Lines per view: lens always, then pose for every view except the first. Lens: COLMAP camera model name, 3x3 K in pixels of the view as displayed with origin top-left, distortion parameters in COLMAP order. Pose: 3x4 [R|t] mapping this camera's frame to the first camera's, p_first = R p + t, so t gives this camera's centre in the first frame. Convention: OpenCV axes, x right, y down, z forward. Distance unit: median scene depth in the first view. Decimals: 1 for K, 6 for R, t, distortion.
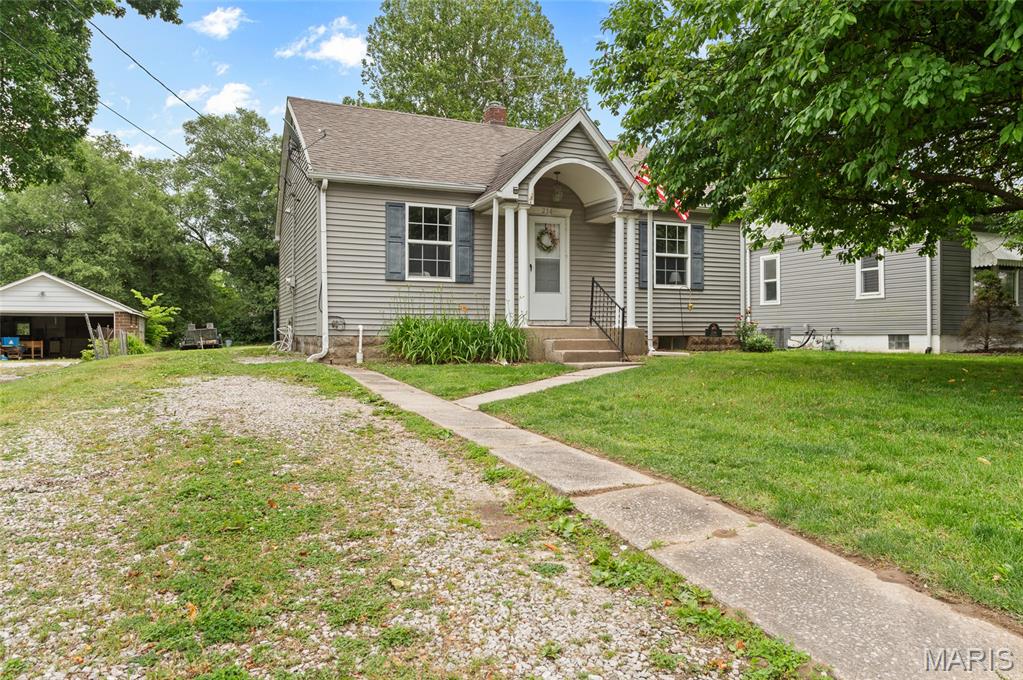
lens RADIAL K [[688.4, 0, 512.0], [0, 688.4, 339.6], [0, 0, 1]] dist [-0.001906, -0.001138]
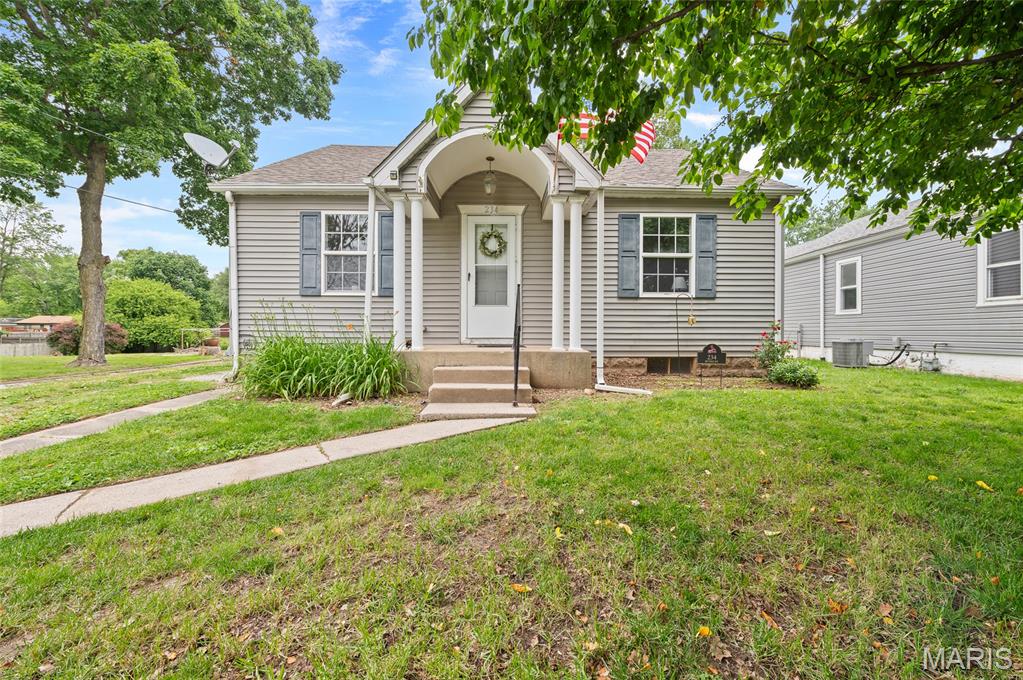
lens RADIAL K [[408.3, 0, 510.5], [0, 408.3, 336.2], [0, 0, 1]] dist [-0.007130, -0.001132]
pose [[0.925858, 0.008395, -0.377779, 0.255695], [-0.007569, 0.999965, 0.003672, -0.031209], [0.377797, -0.000540, 0.925888, 0.523683]]
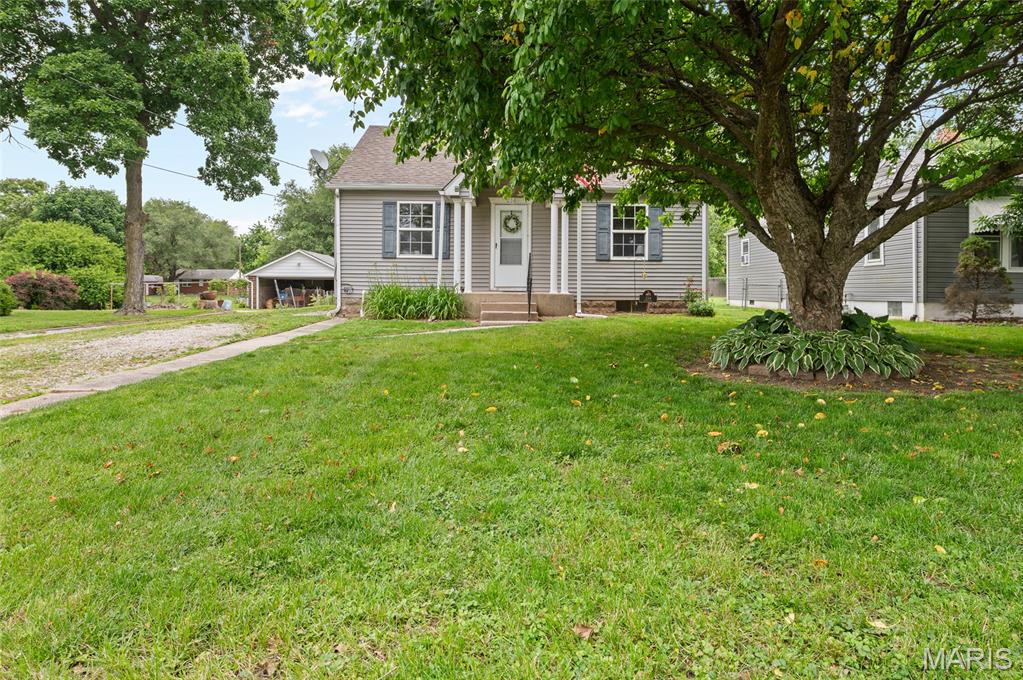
lens RADIAL K [[586.2, 0, 515.7], [0, 586.2, 290.6], [0, 0, 1]] dist [0.001929, 0.000160]
pose [[0.931249, 0.007705, -0.364302, 0.437918], [-0.011120, 0.999912, -0.007278, -0.012967], [0.364213, 0.010828, 0.931253, -0.000972]]
